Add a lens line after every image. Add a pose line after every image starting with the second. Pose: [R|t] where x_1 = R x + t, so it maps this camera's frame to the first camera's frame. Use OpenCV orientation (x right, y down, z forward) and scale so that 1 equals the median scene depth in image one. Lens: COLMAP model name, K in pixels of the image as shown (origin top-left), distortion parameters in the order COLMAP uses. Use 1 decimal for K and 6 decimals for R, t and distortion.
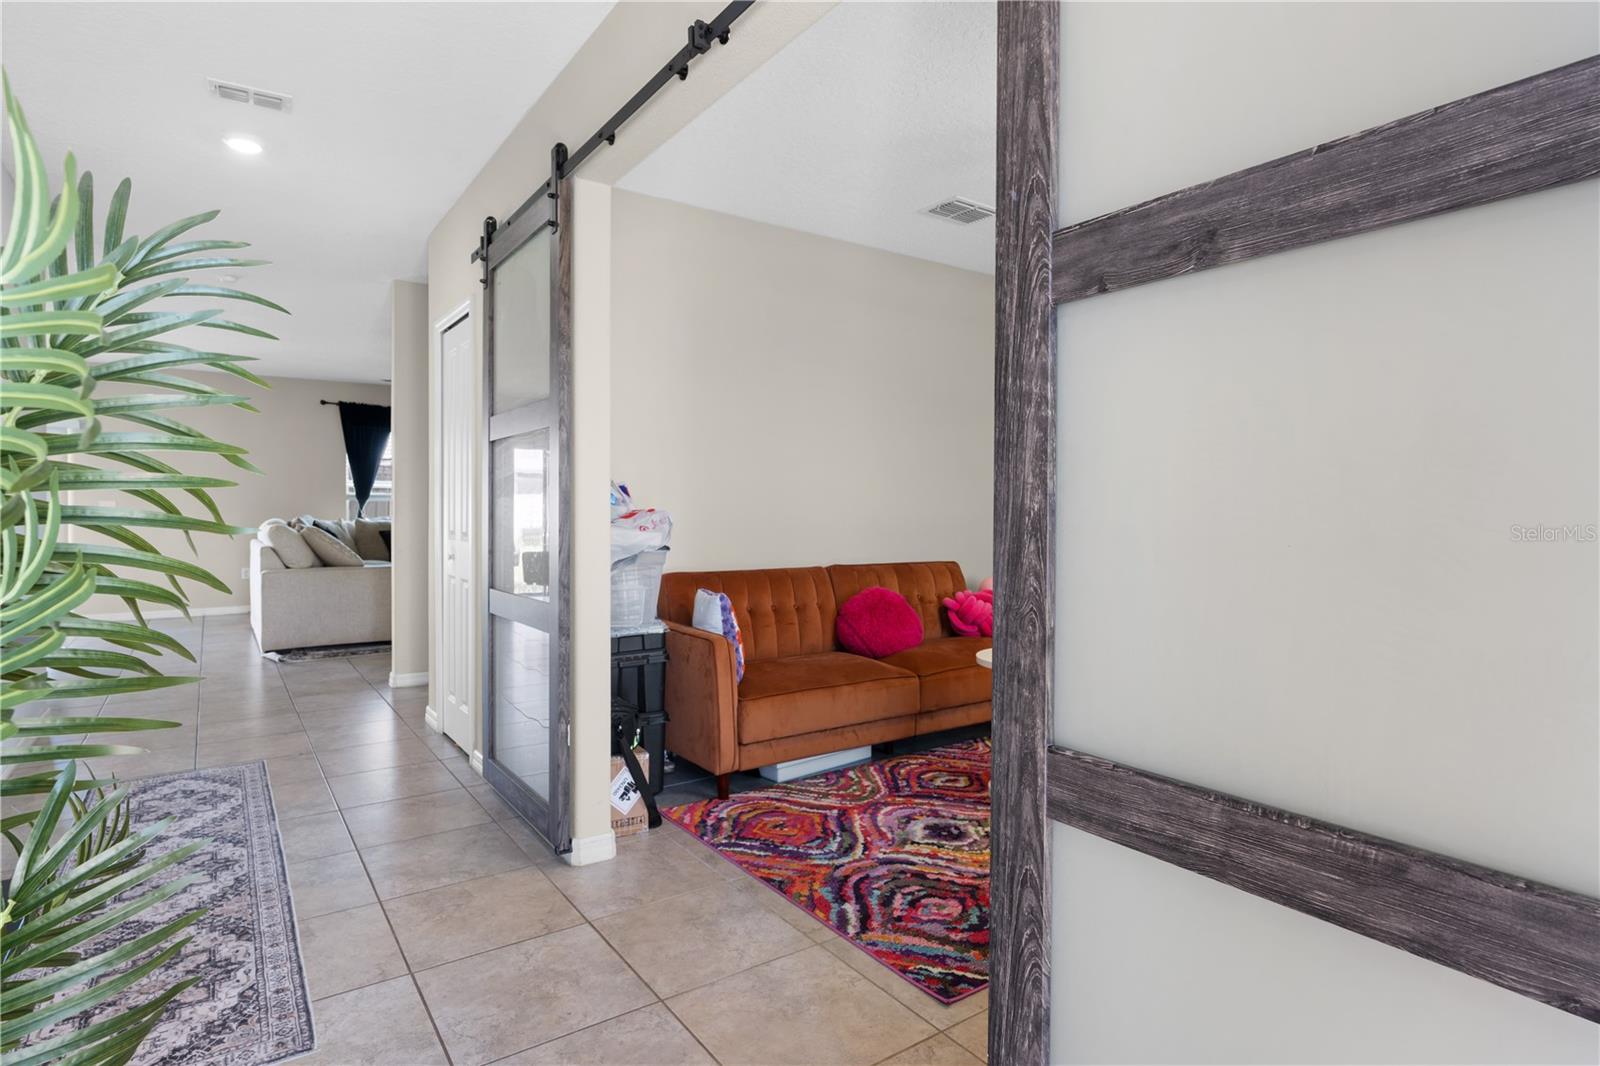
lens RADIAL K [[843.1, 0, 801.1], [0, 843.1, 515.8], [0, 0, 1]] dist [-0.002744, 0.000111]
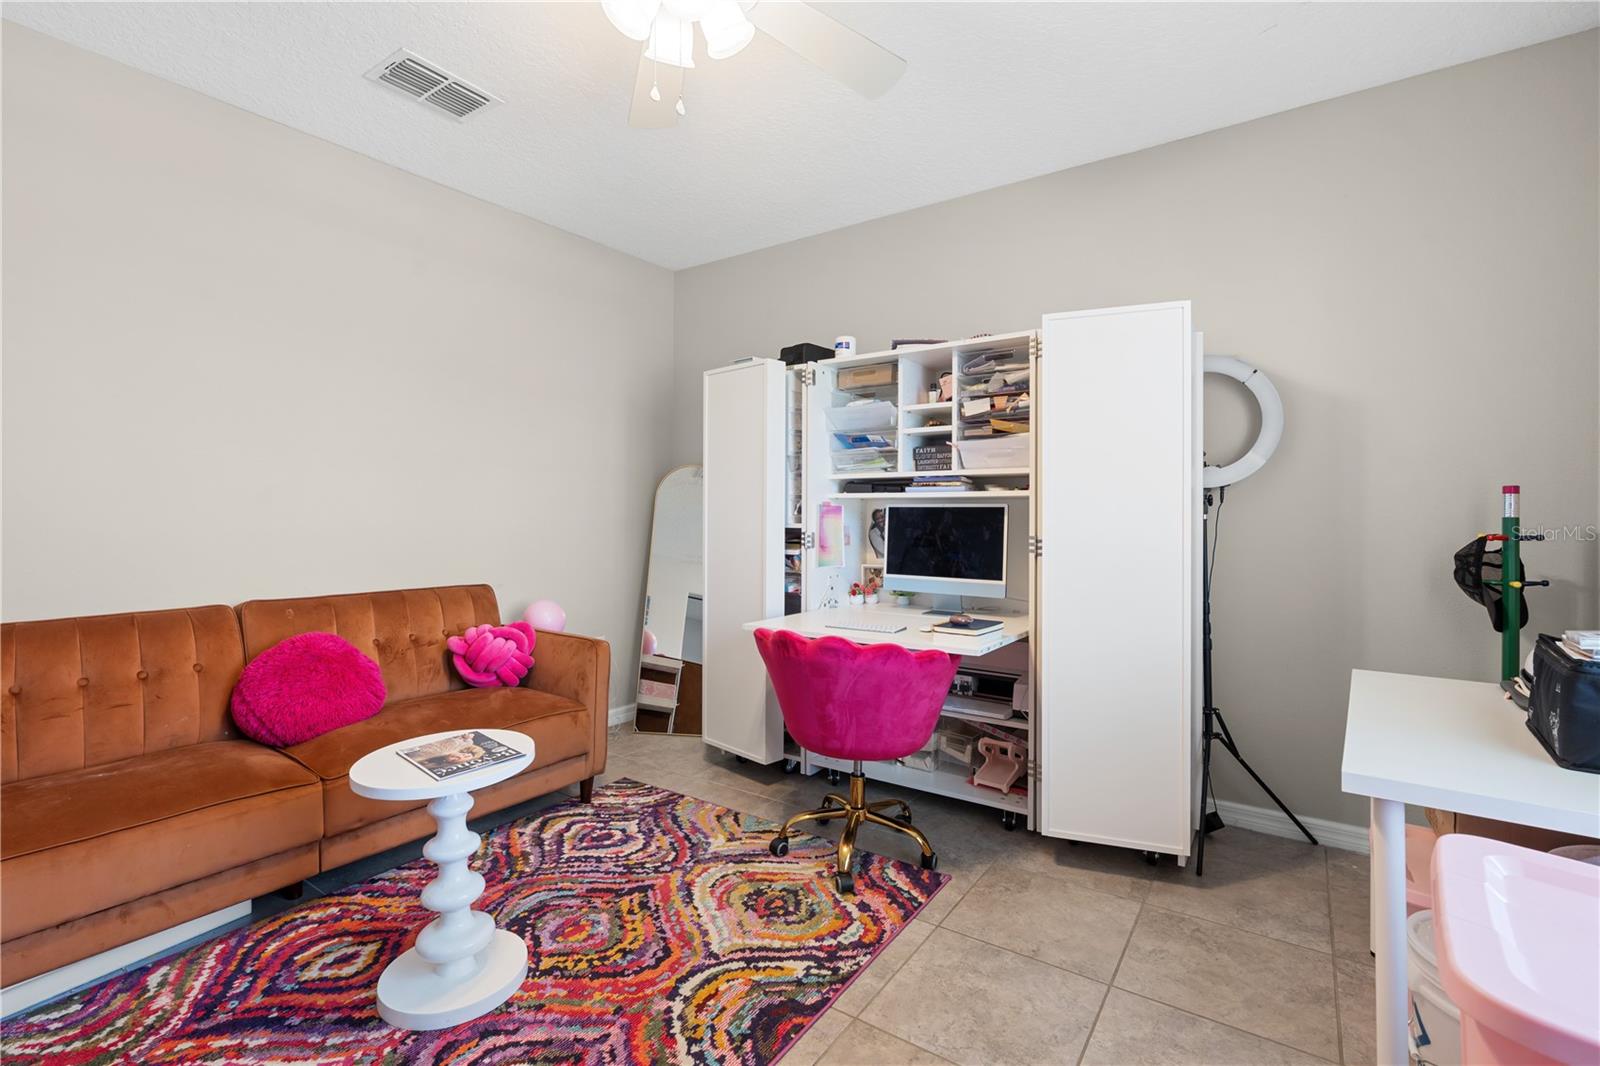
lens RADIAL K [[726.1, 0, 798.7], [0, 726.1, 514.7], [0, 0, 1]] dist [-0.008292, 0.003833]
pose [[0.942675, -0.003112, 0.333699, 0.377825], [0.004223, 0.999988, -0.002606, -0.010280], [-0.333687, 0.003866, 0.942676, 0.463820]]
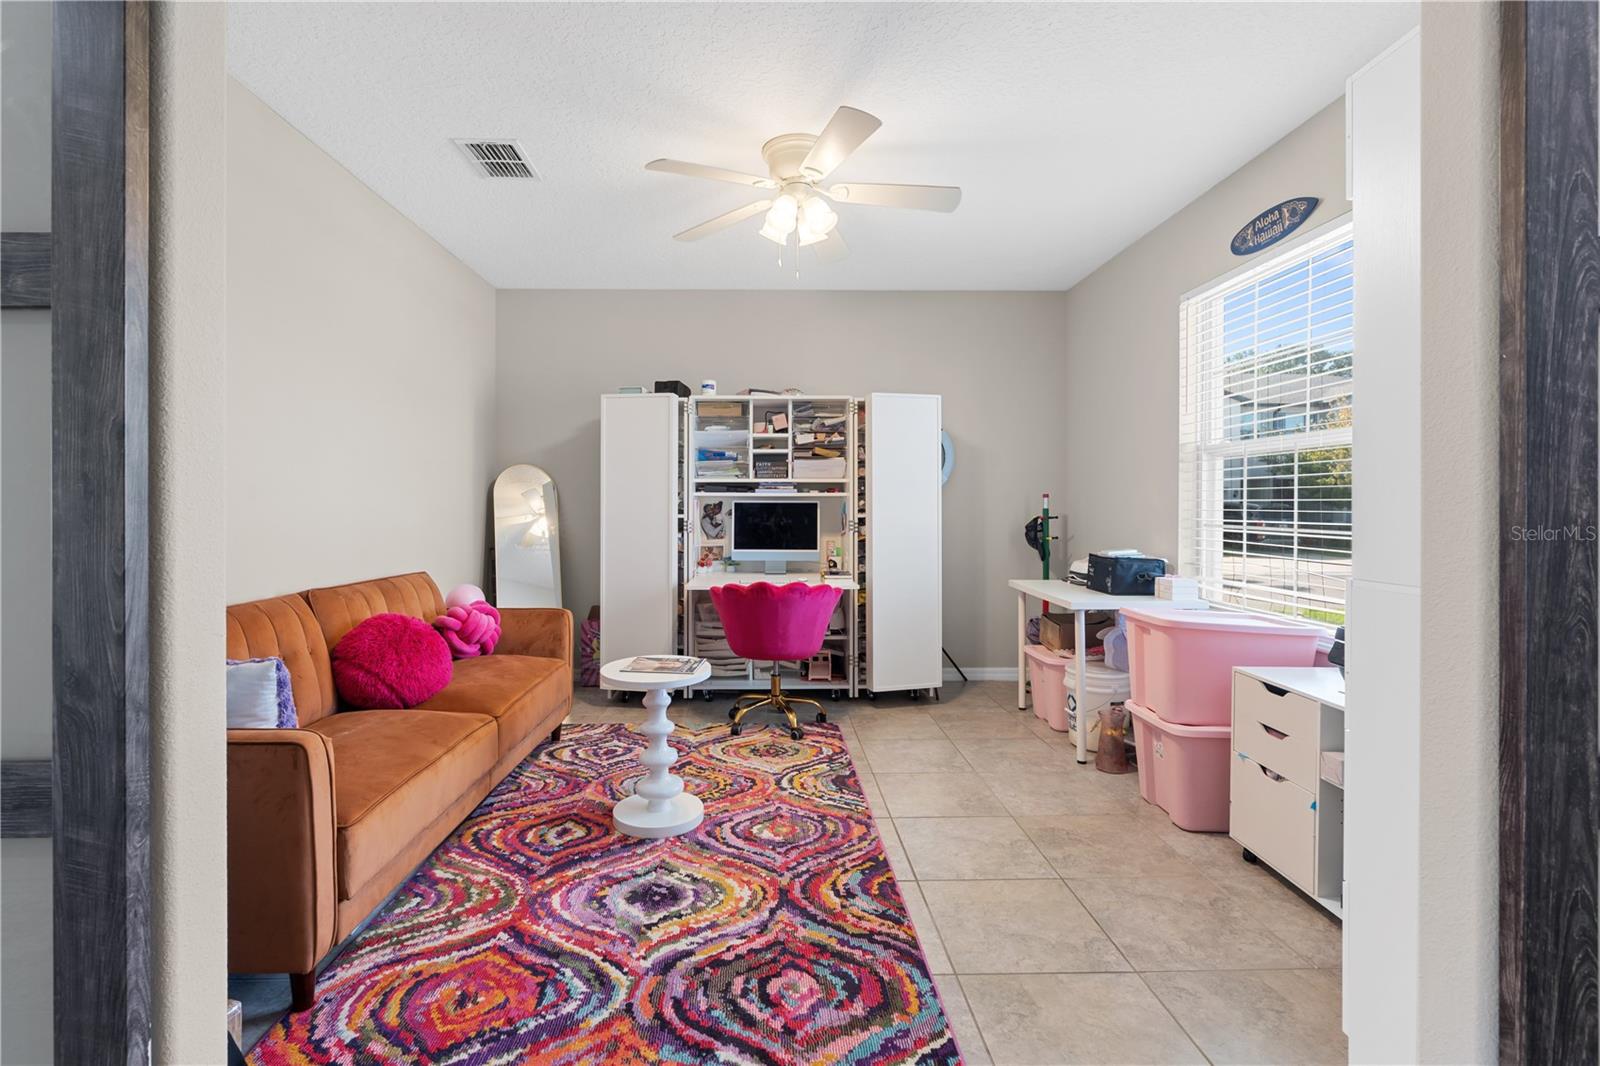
lens RADIAL K [[726.1, 0, 780.1], [0, 726.1, 510.7], [0, 0, 1]] dist [-0.008292, 0.003833]
pose [[0.565486, -0.006152, 0.824735, -0.351868], [0.008068, 0.999966, 0.001927, -0.008921], [-0.824719, 0.005564, 0.565516, 0.488129]]
